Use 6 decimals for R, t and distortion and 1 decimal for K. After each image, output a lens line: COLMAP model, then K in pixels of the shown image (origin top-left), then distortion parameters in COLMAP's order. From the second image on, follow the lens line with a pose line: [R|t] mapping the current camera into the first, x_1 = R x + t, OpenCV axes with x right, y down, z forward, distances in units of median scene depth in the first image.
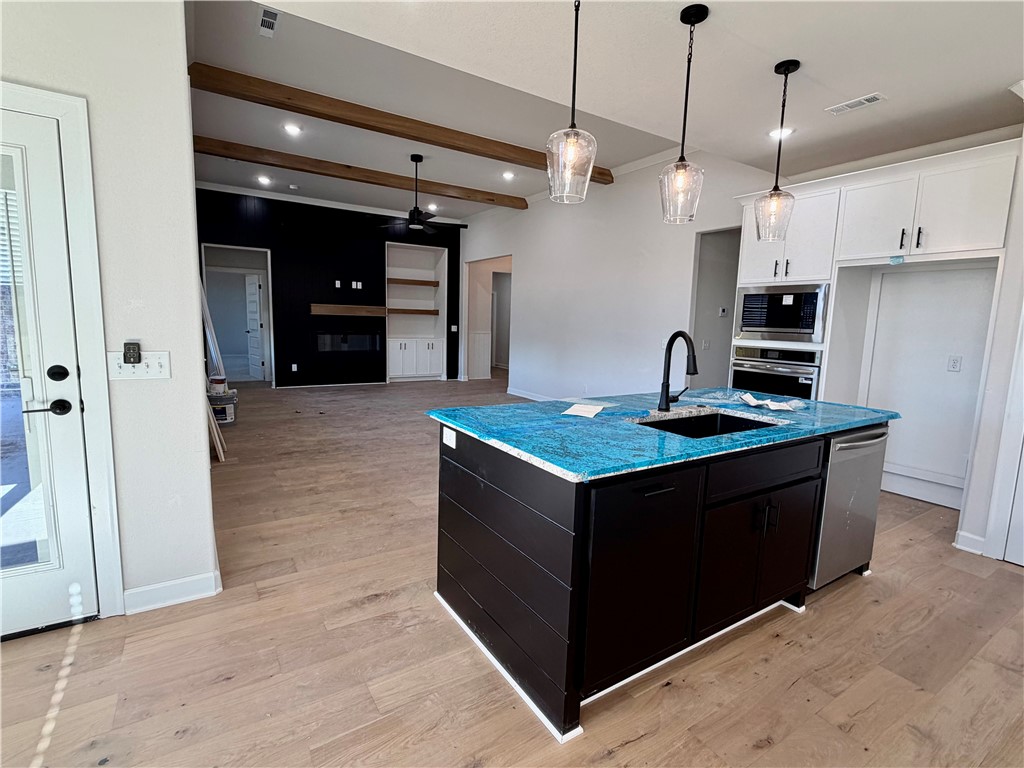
lens RADIAL K [[495.1, 0, 515.4], [0, 495.1, 384.3], [0, 0, 1]] dist [-0.003522, 0.001970]
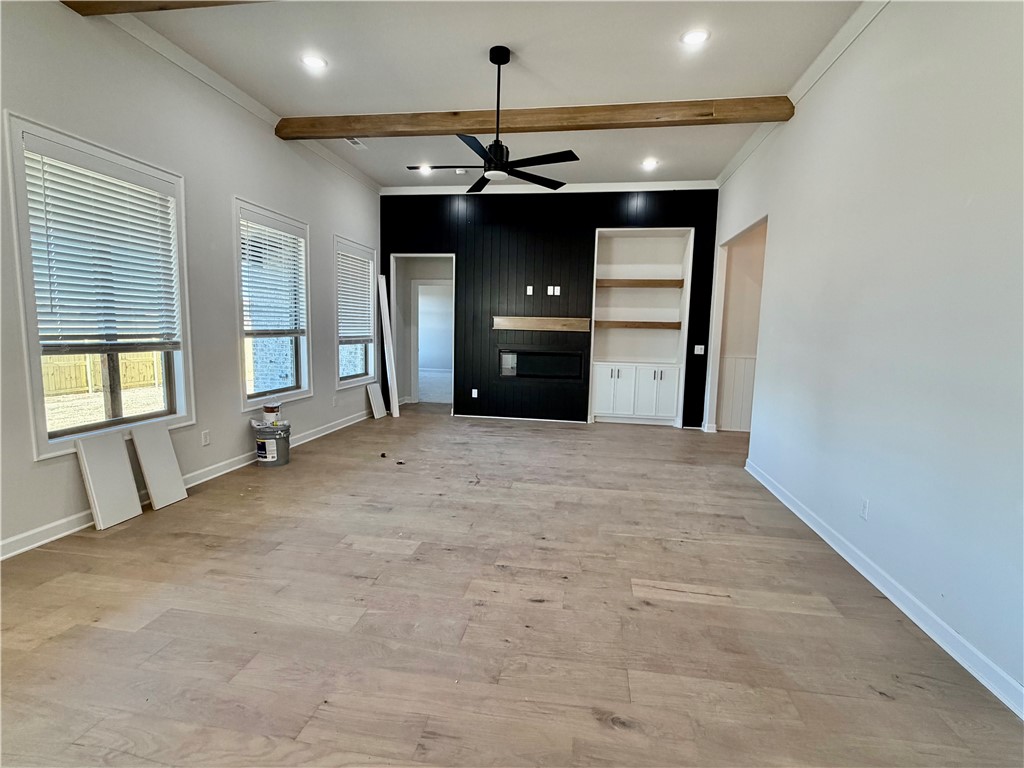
lens RADIAL K [[495.1, 0, 507.8], [0, 495.1, 385.2], [0, 0, 1]] dist [-0.003522, 0.001970]
pose [[0.738771, 0.065585, -0.670758, 0.146171], [-0.089443, 0.995991, -0.001127, -0.048988], [0.667995, 0.060828, 0.741676, 0.399274]]
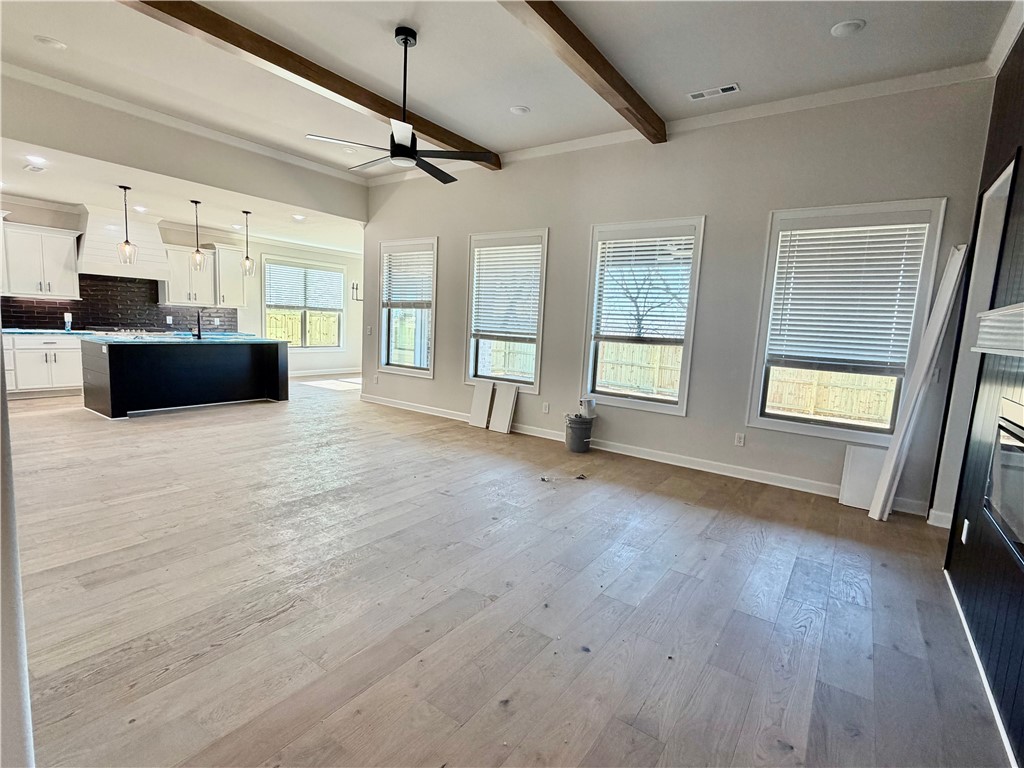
lens RADIAL K [[495.1, 0, 513.8], [0, 495.1, 387.4], [0, 0, 1]] dist [-0.003522, 0.001970]
pose [[-0.925764, -0.031005, -0.376828, -0.077622], [-0.126418, 0.964657, 0.231204, -0.144224], [0.356341, 0.261678, -0.896964, 1.100105]]
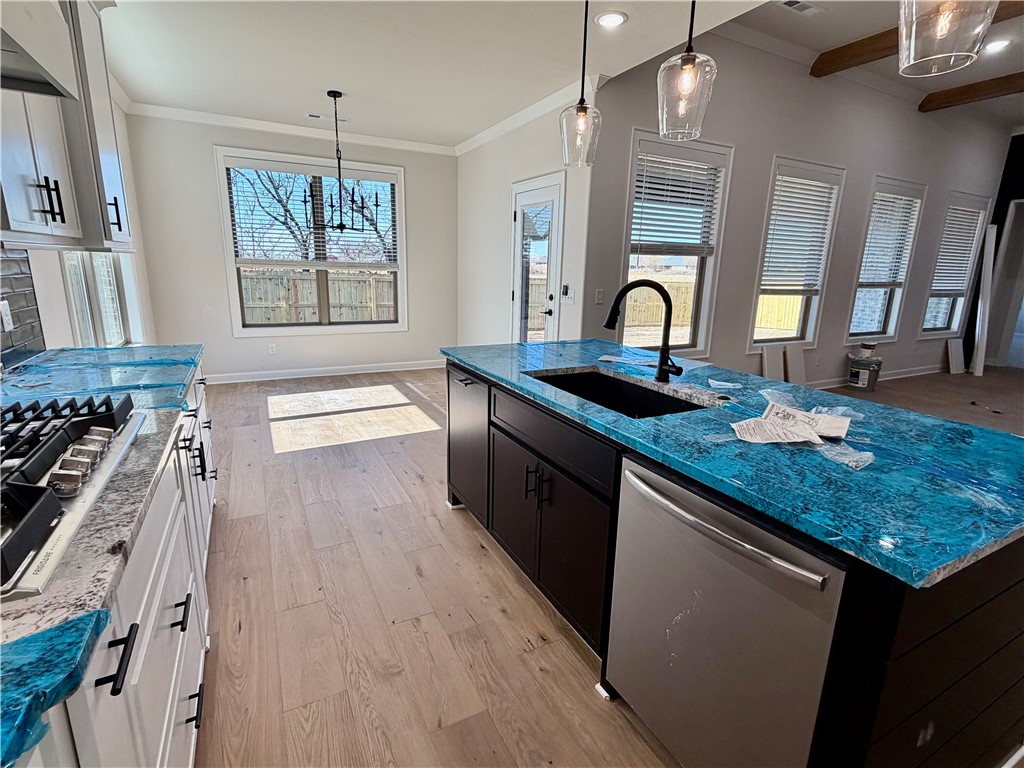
lens RADIAL K [[495.1, 0, 510.2], [0, 495.1, 383.1], [0, 0, 1]] dist [-0.003522, 0.001970]
pose [[-0.092871, 0.198225, -0.975747, 0.295520], [-0.158028, 0.964626, 0.211007, -0.019690], [0.983058, 0.173791, -0.058261, 0.212083]]
